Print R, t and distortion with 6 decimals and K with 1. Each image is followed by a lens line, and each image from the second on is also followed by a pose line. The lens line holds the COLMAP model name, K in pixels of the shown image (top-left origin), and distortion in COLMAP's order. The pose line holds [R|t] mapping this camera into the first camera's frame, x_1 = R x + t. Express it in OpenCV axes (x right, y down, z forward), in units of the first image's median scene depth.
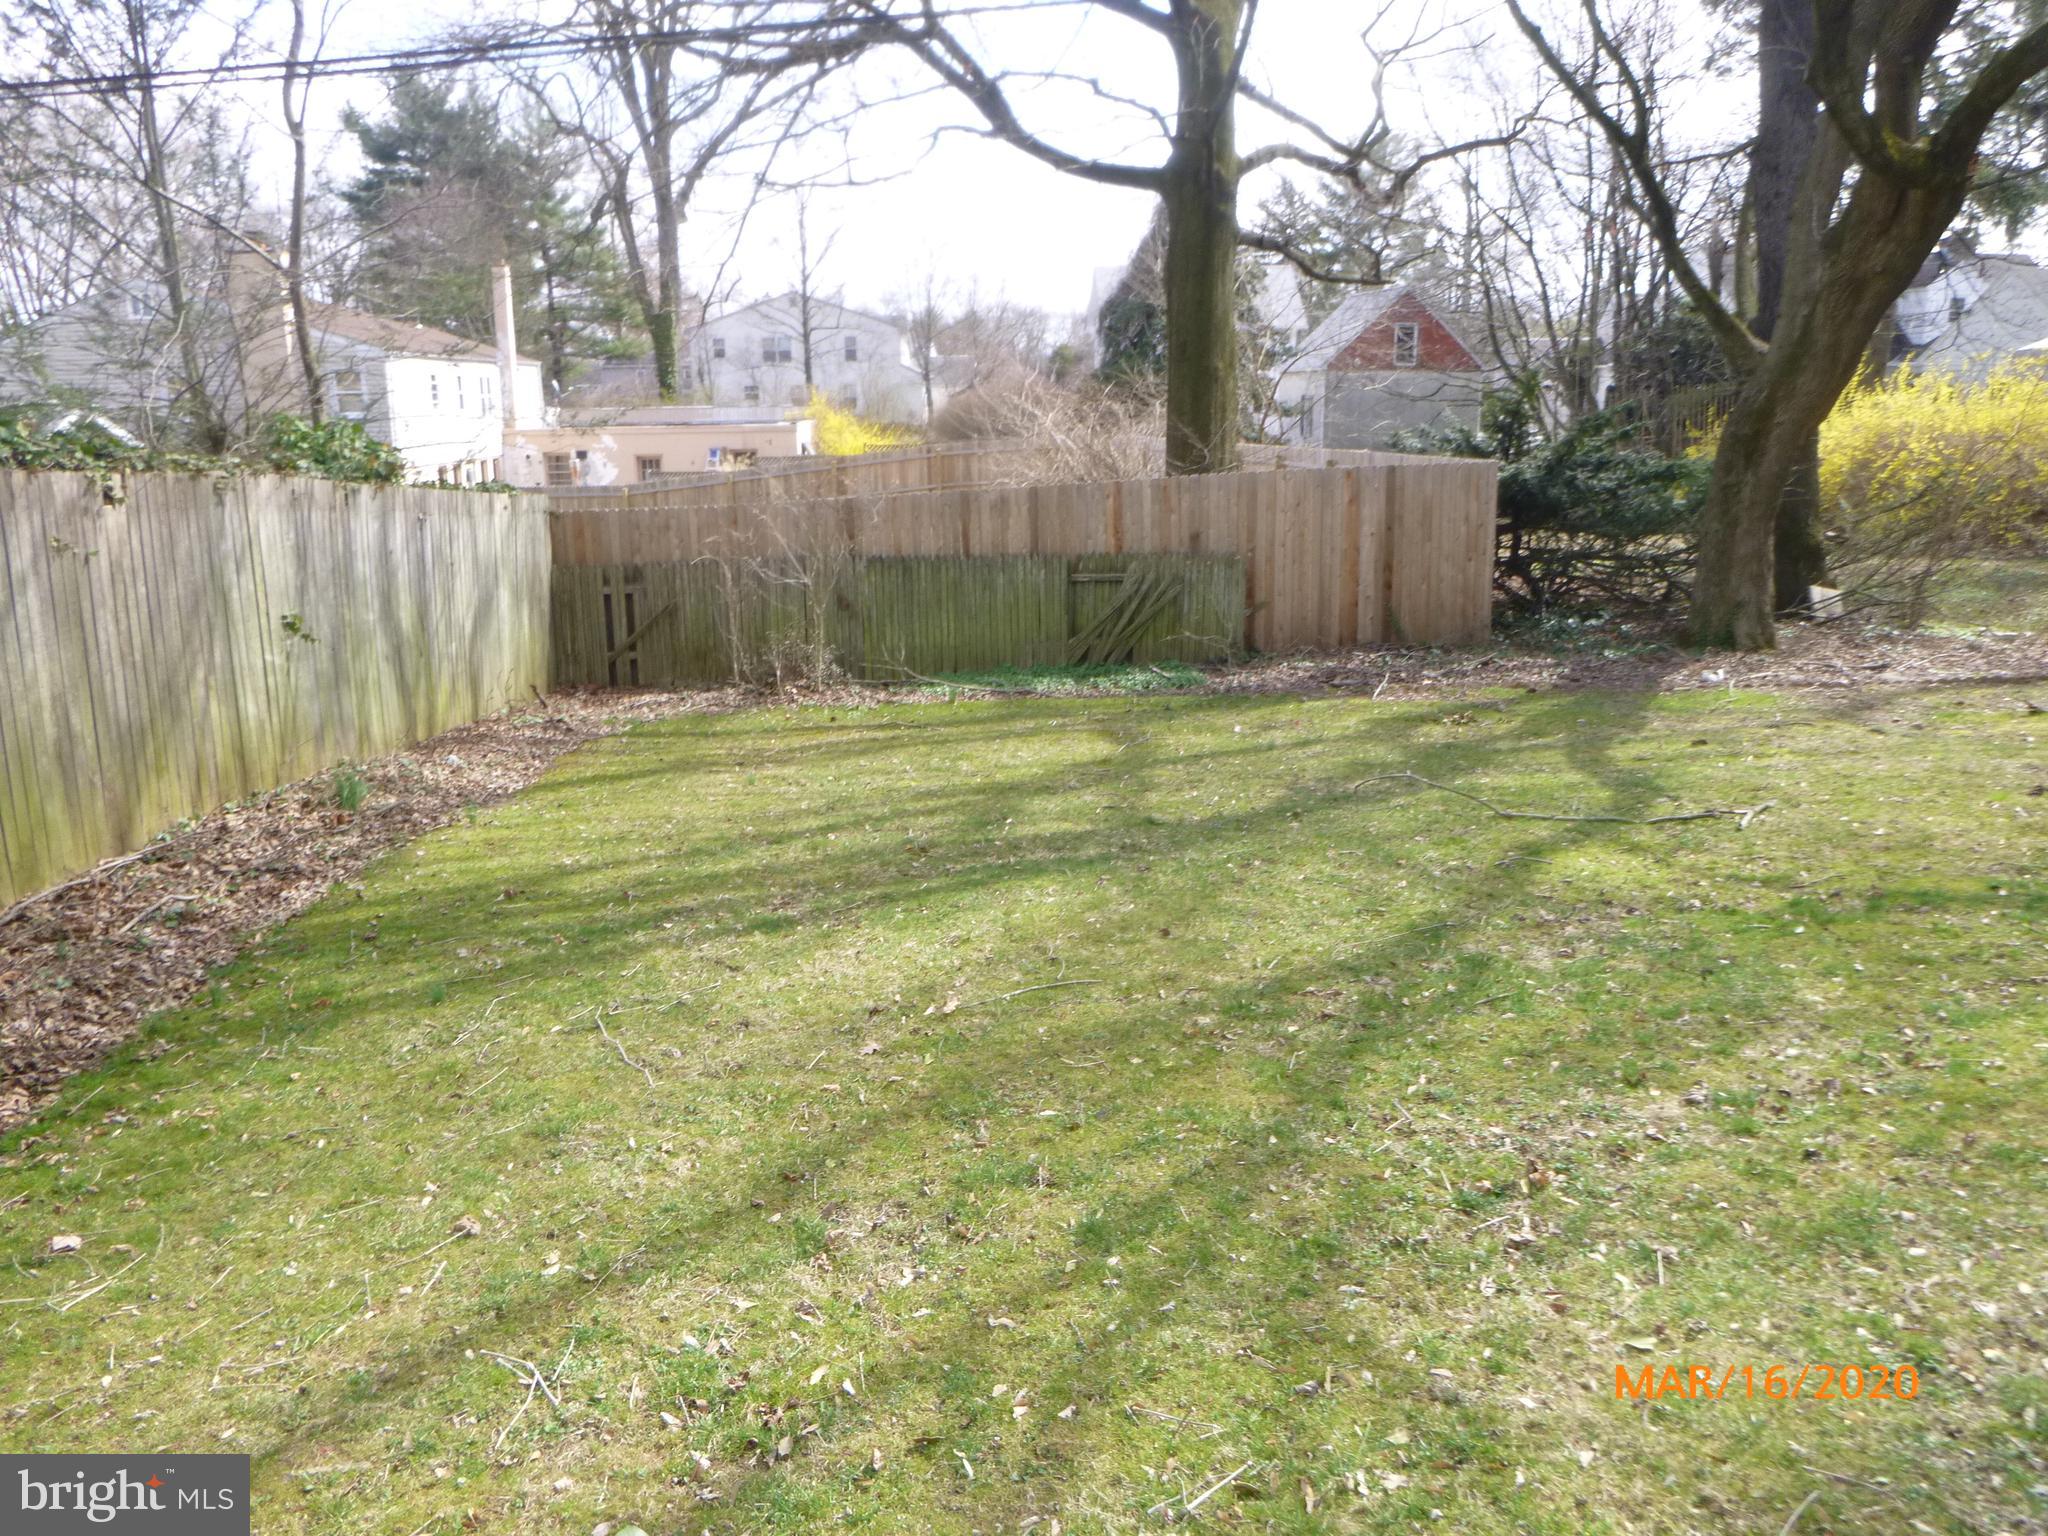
lens RADIAL K [[1664.6, 0, 1024.0], [0, 1664.6, 768.0], [0, 0, 1]] dist [-0.001488, -0.000472]
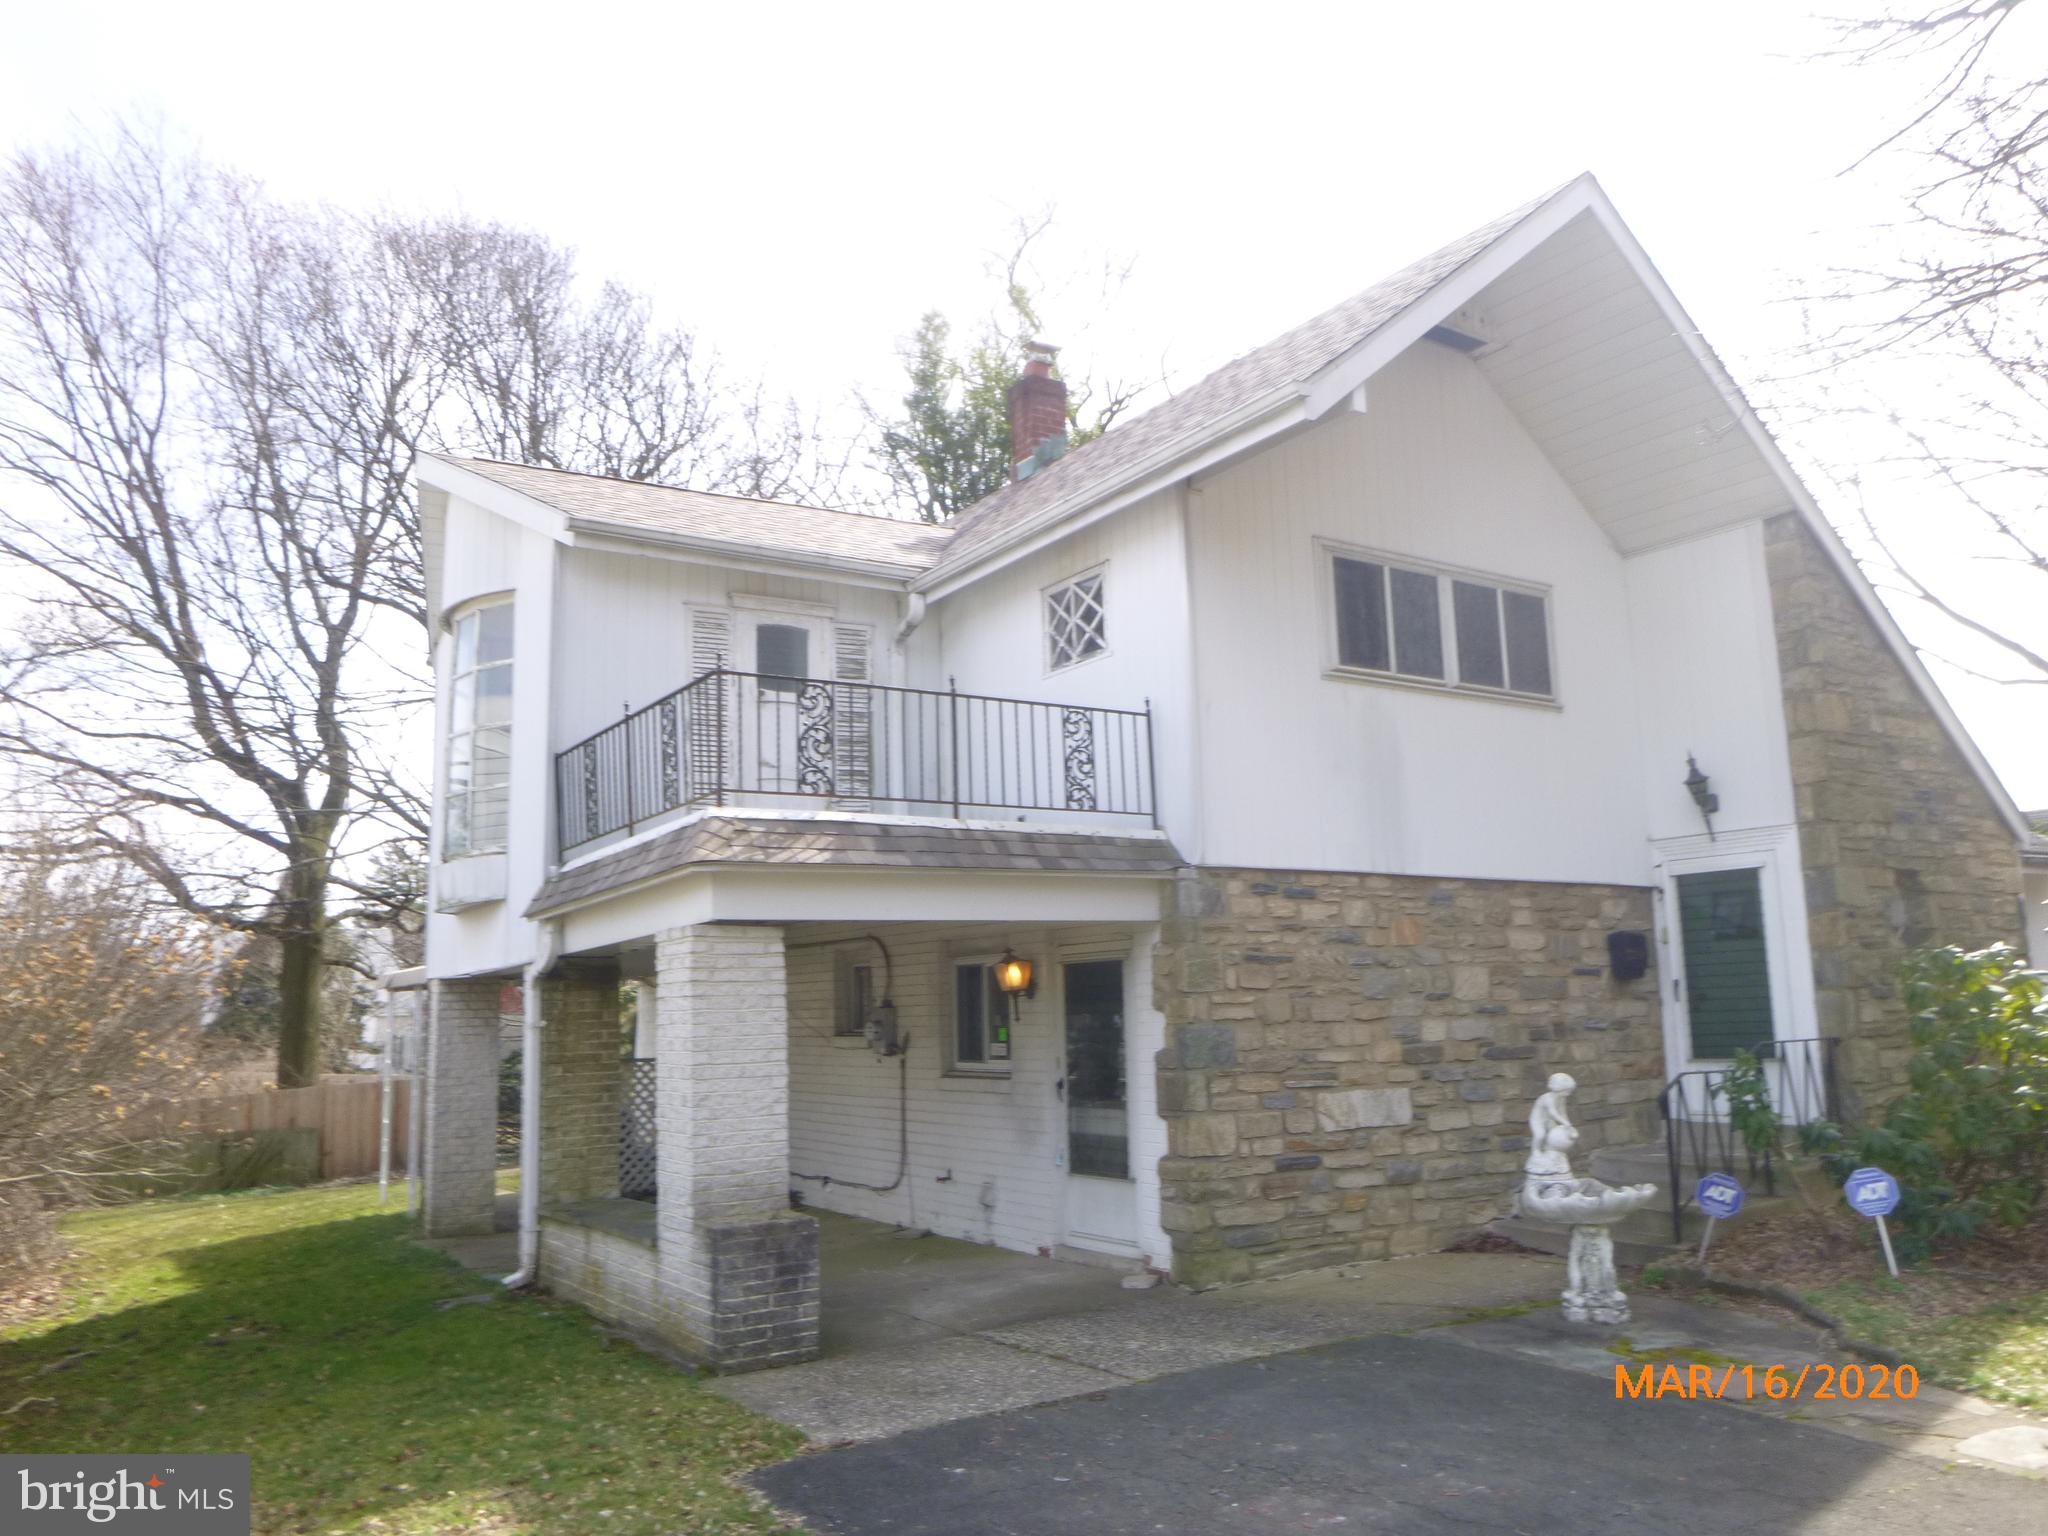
lens RADIAL K [[1485.0, 0, 1024.0], [0, 1485.0, 768.0], [0, 0, 1]] dist [-0.001316, -0.000809]
pose [[0.853855, 0.072062, 0.515499, -0.090621], [0.130016, 0.929449, -0.345282, 0.184627], [-0.504012, 0.361844, 0.784245, -0.934080]]
